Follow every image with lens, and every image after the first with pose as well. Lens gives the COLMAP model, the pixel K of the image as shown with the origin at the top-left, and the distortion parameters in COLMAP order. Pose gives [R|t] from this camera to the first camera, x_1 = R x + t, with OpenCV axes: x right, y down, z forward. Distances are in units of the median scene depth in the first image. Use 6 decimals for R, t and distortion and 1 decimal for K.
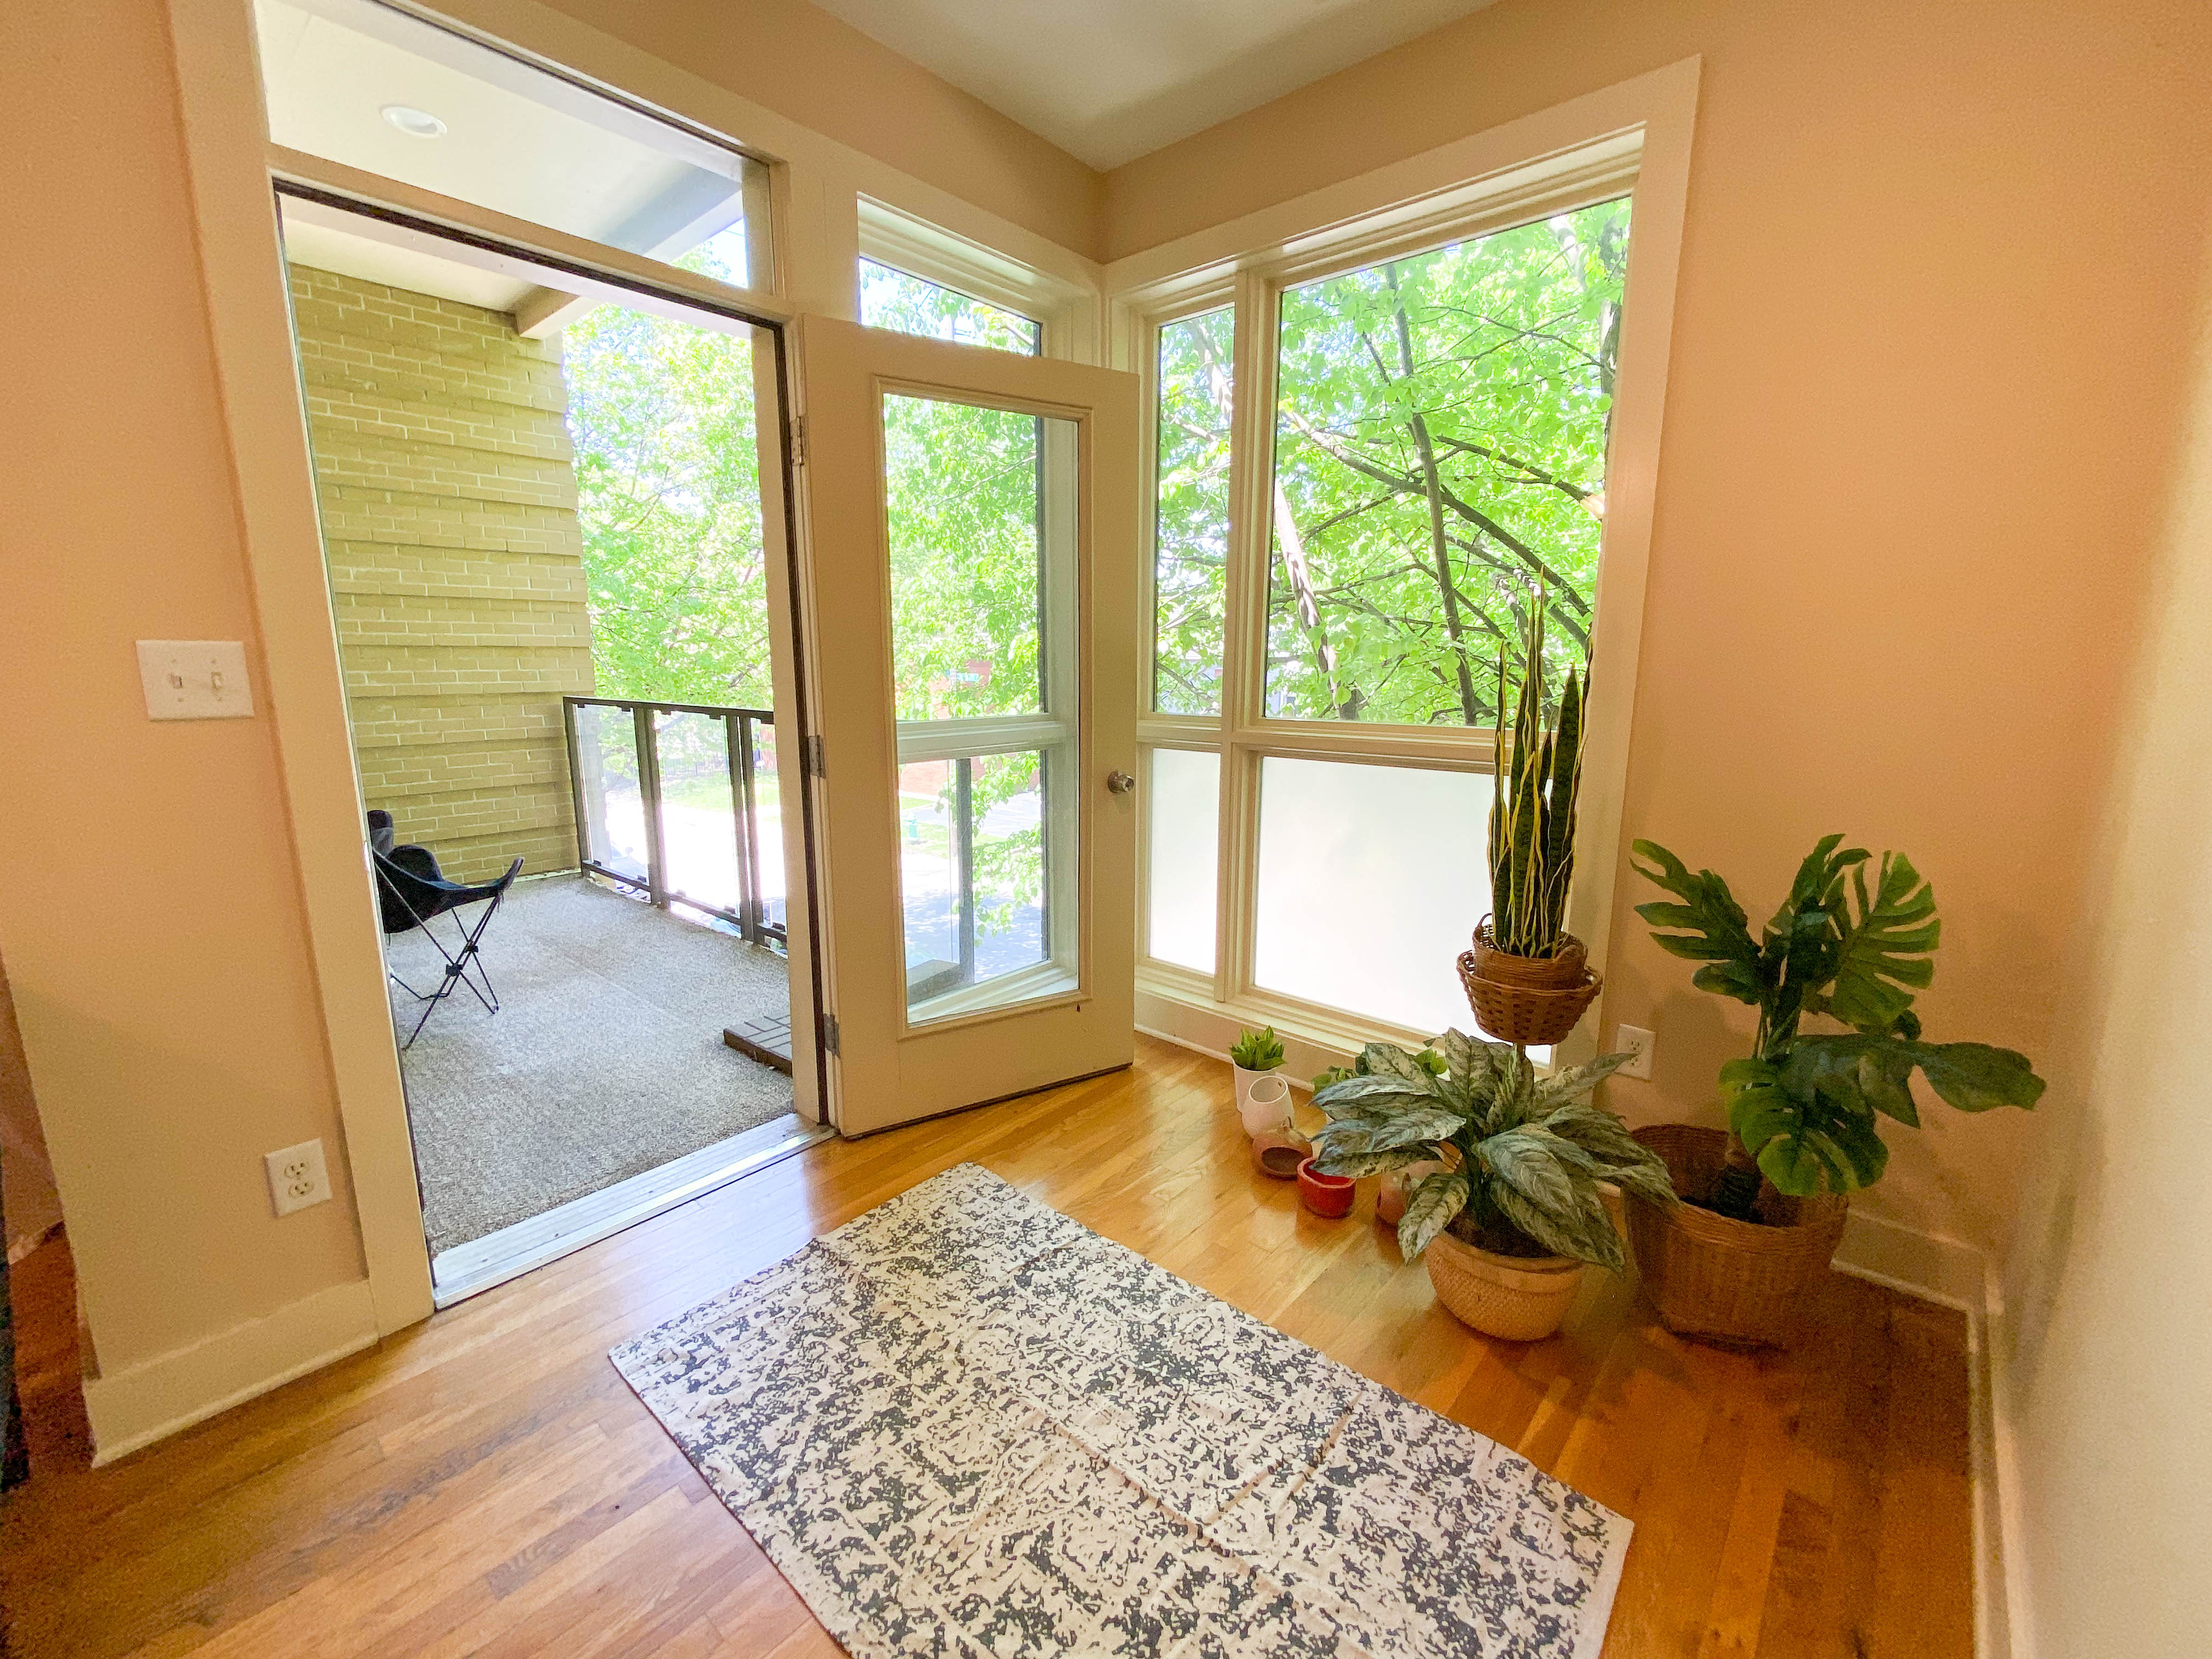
lens RADIAL K [[932.3, 0, 1106.0], [0, 932.3, 829.5], [0, 0, 1]] dist [-0.002633, 0.000028]
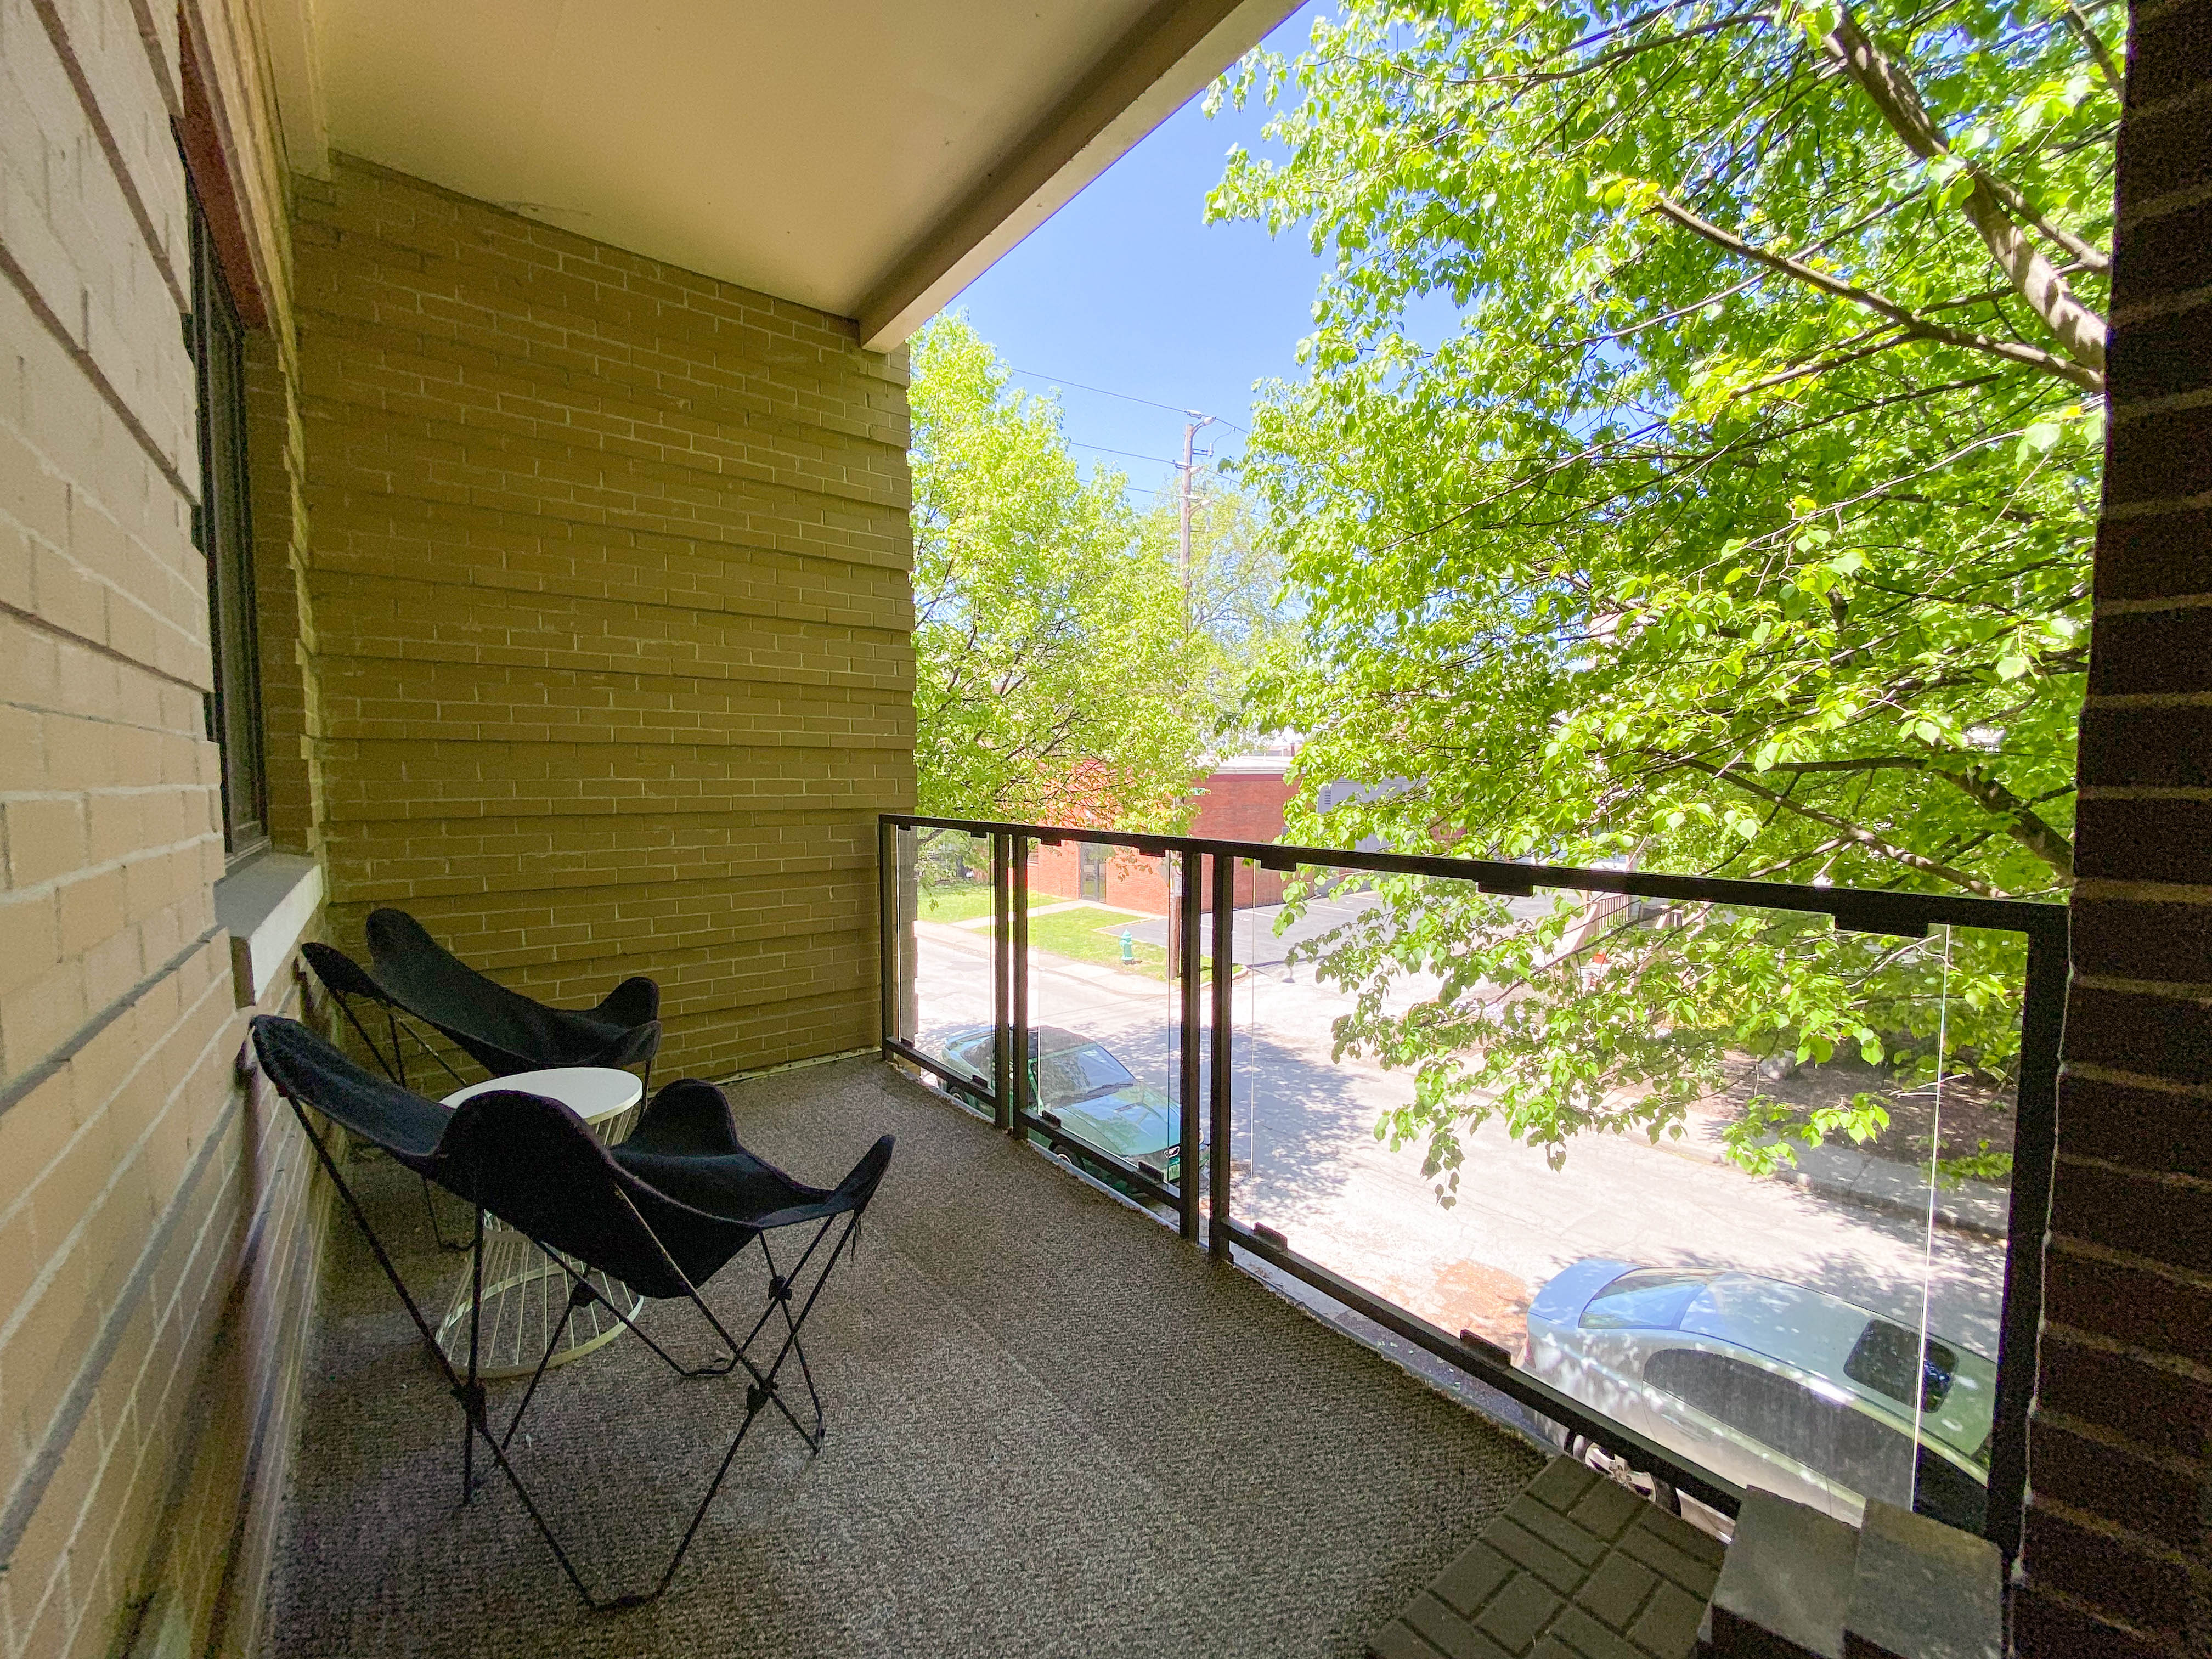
lens RADIAL K [[887.5, 0, 1097.8], [0, 887.5, 829.2], [0, 0, 1]] dist [0.010925, -0.011184]
pose [[0.983195, 0.012422, -0.182136, -0.307861], [-0.034065, 0.992643, -0.116189, -0.059710], [0.179353, 0.120440, 0.976384, 0.375644]]
